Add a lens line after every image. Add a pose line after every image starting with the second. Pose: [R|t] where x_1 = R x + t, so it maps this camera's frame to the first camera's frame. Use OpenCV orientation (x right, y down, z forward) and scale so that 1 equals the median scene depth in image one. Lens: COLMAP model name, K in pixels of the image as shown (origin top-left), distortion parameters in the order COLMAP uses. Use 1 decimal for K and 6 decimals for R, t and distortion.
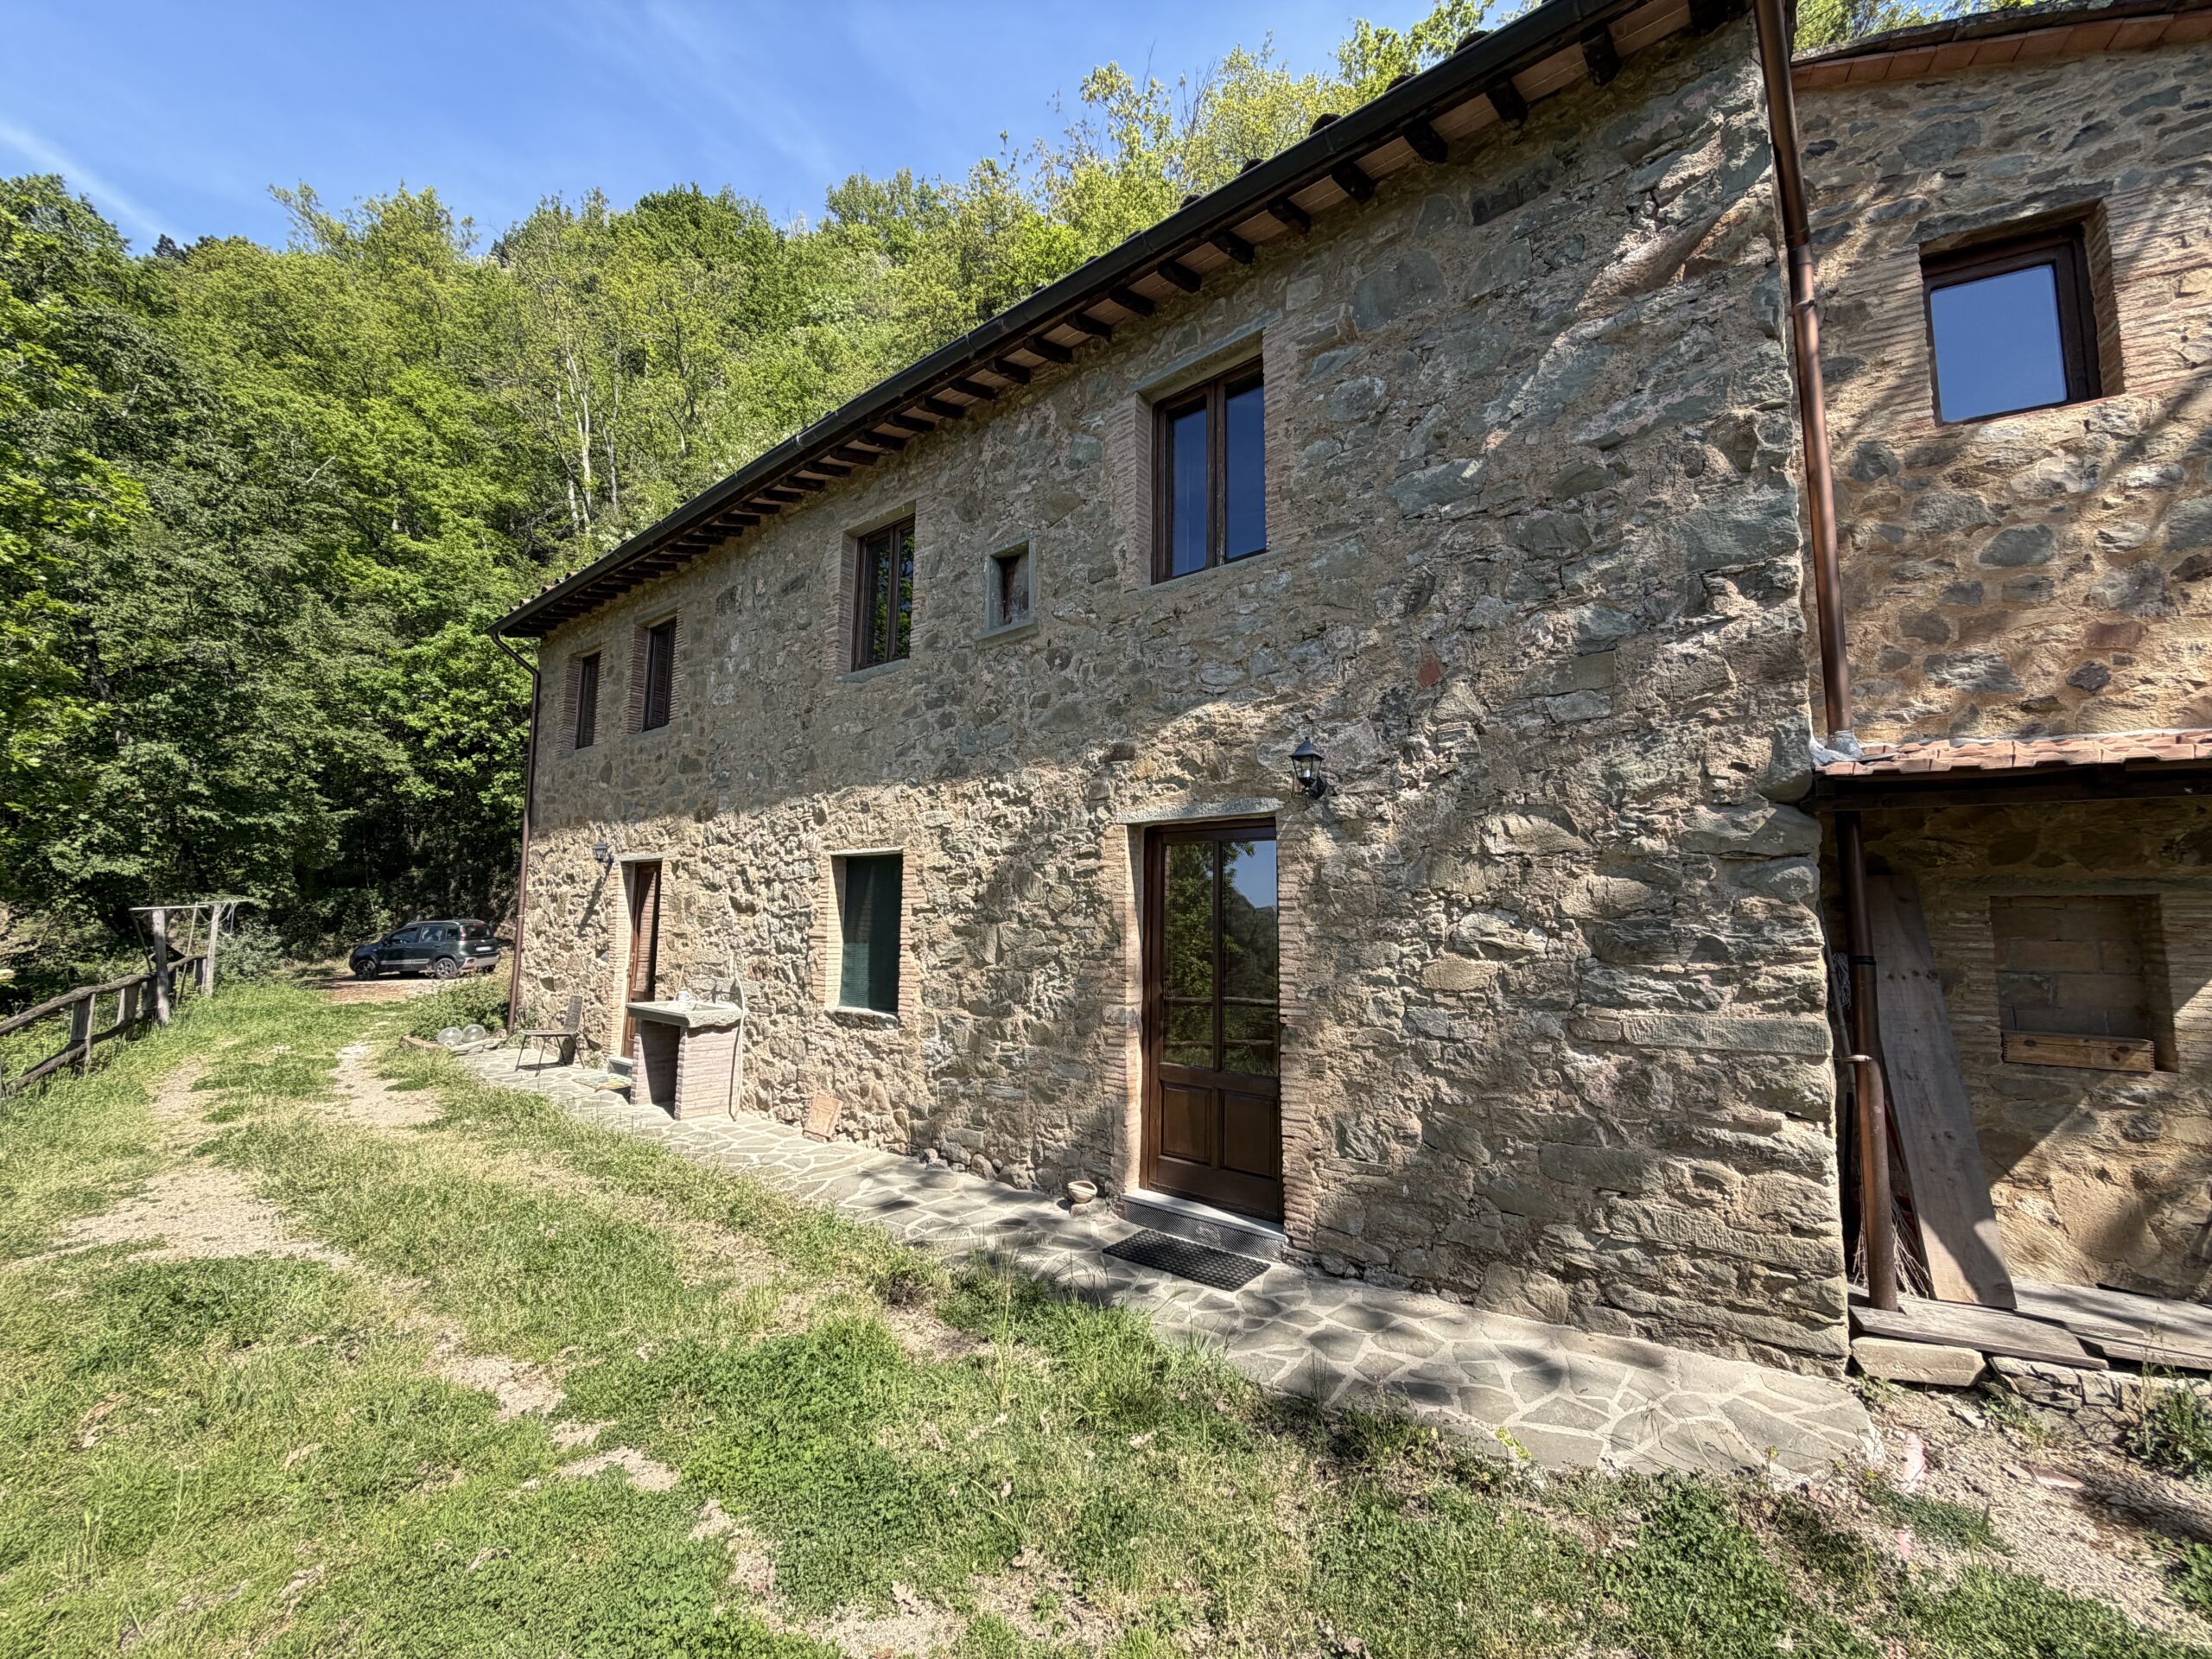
lens RADIAL K [[881.6, 0, 1094.9], [0, 881.6, 830.5], [0, 0, 1]] dist [-0.001198, 0.000515]
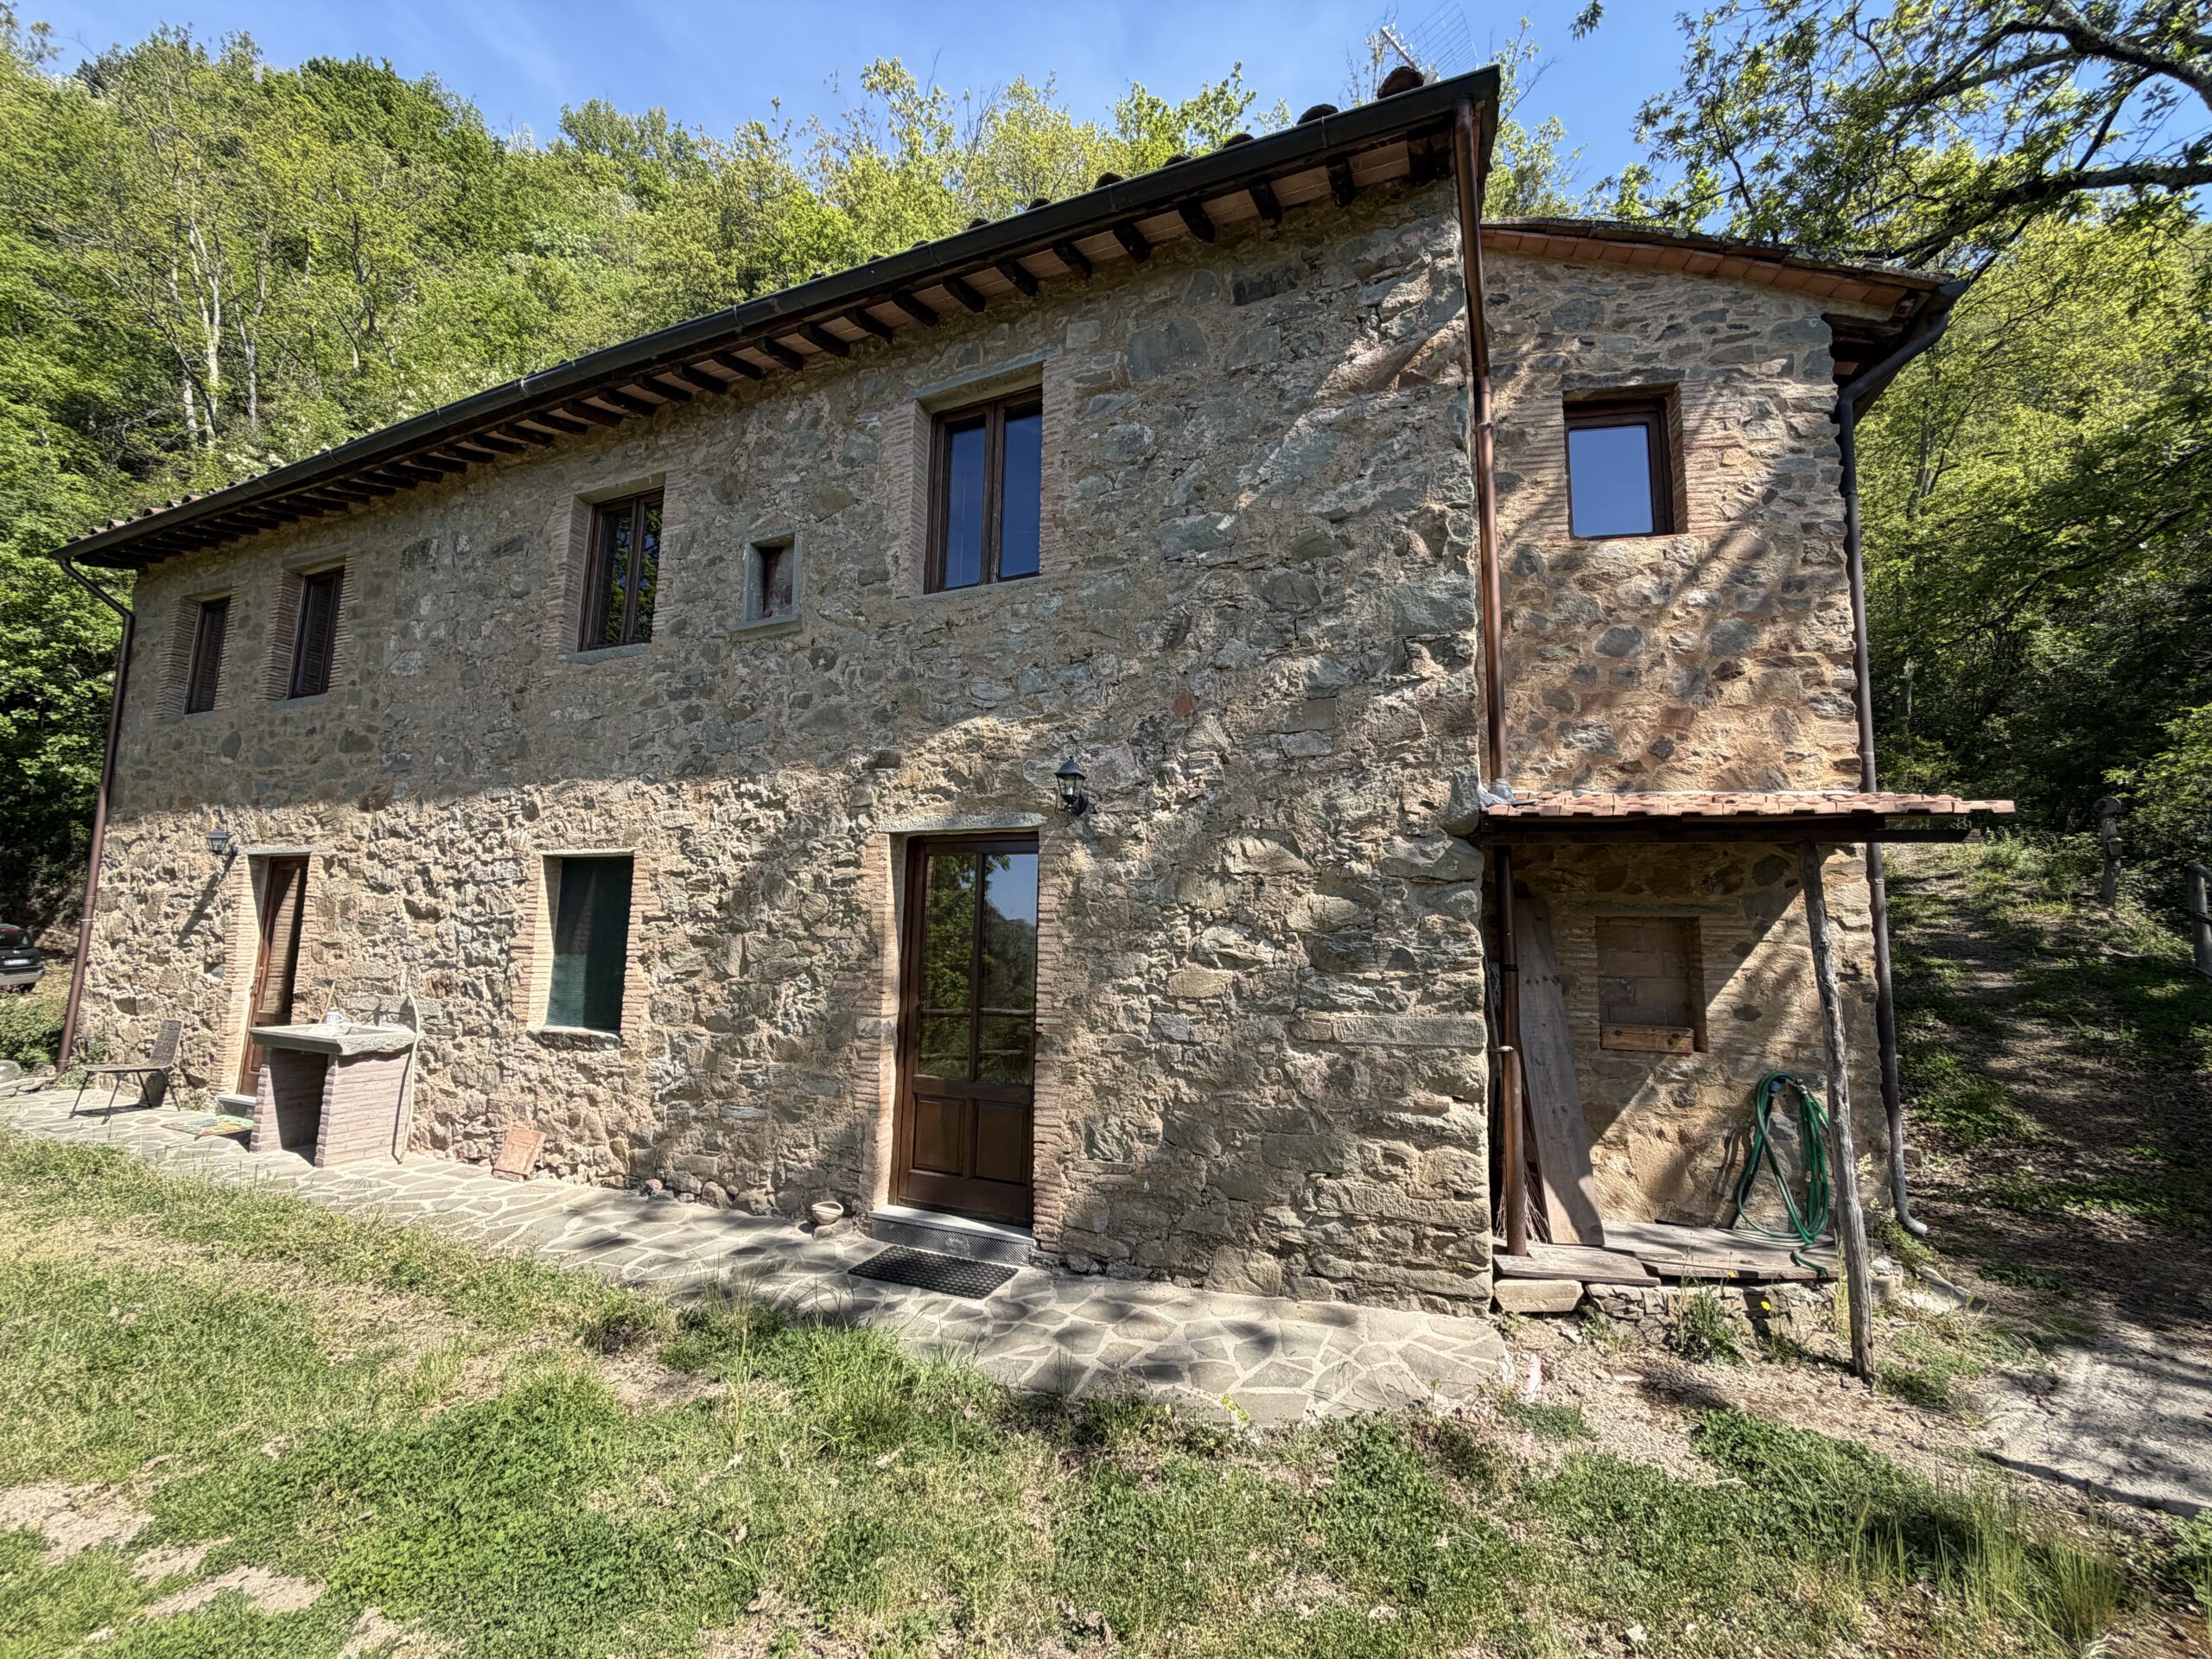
lens RADIAL K [[880.4, 0, 1096.9], [0, 880.4, 831.0], [0, 0, 1]] dist [0.001926, -0.000909]
pose [[0.960746, 0.038457, 0.274750, -0.010893], [-0.034991, 0.999234, -0.017507, -0.000363], [-0.275213, 0.007206, 0.961356, -0.008702]]
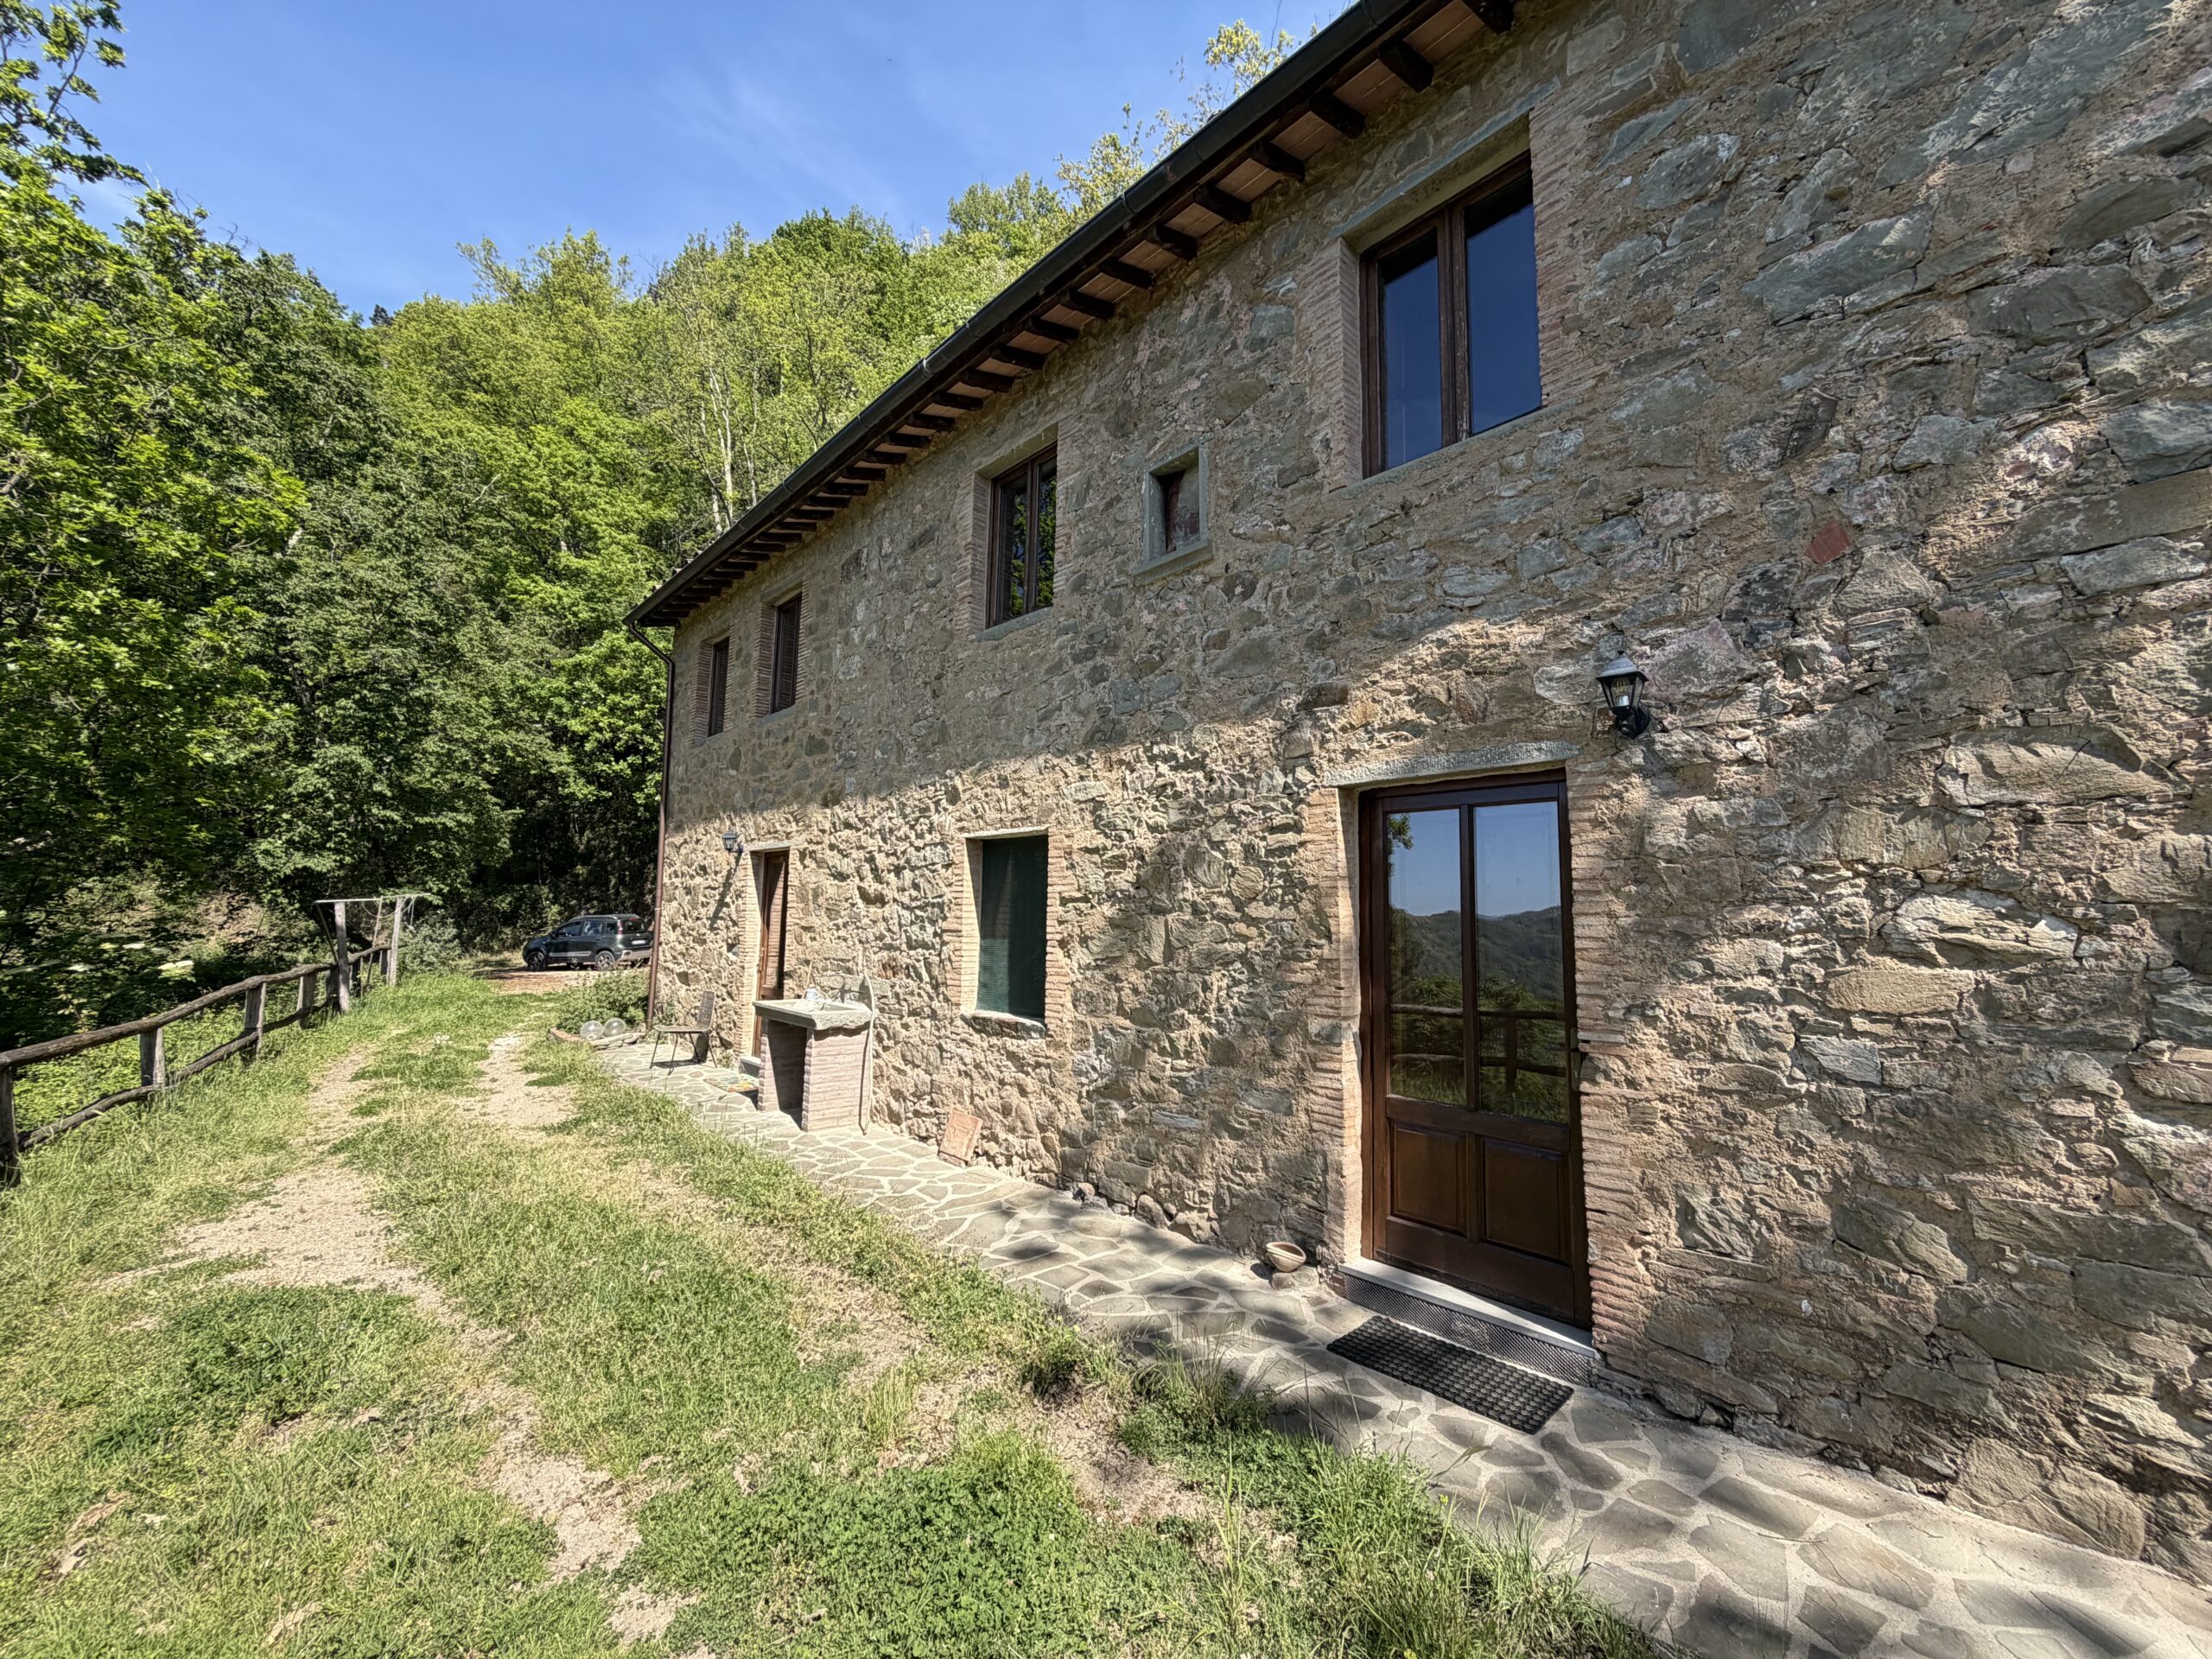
lens RADIAL K [[881.6, 0, 1094.9], [0, 881.6, 830.5], [0, 0, 1]] dist [-0.001198, 0.000515]
pose [[0.990521, -0.009856, -0.137004, -0.067004], [0.010156, 0.999947, 0.001493, 0.026937], [0.136982, -0.002870, 0.990569, 0.191214]]
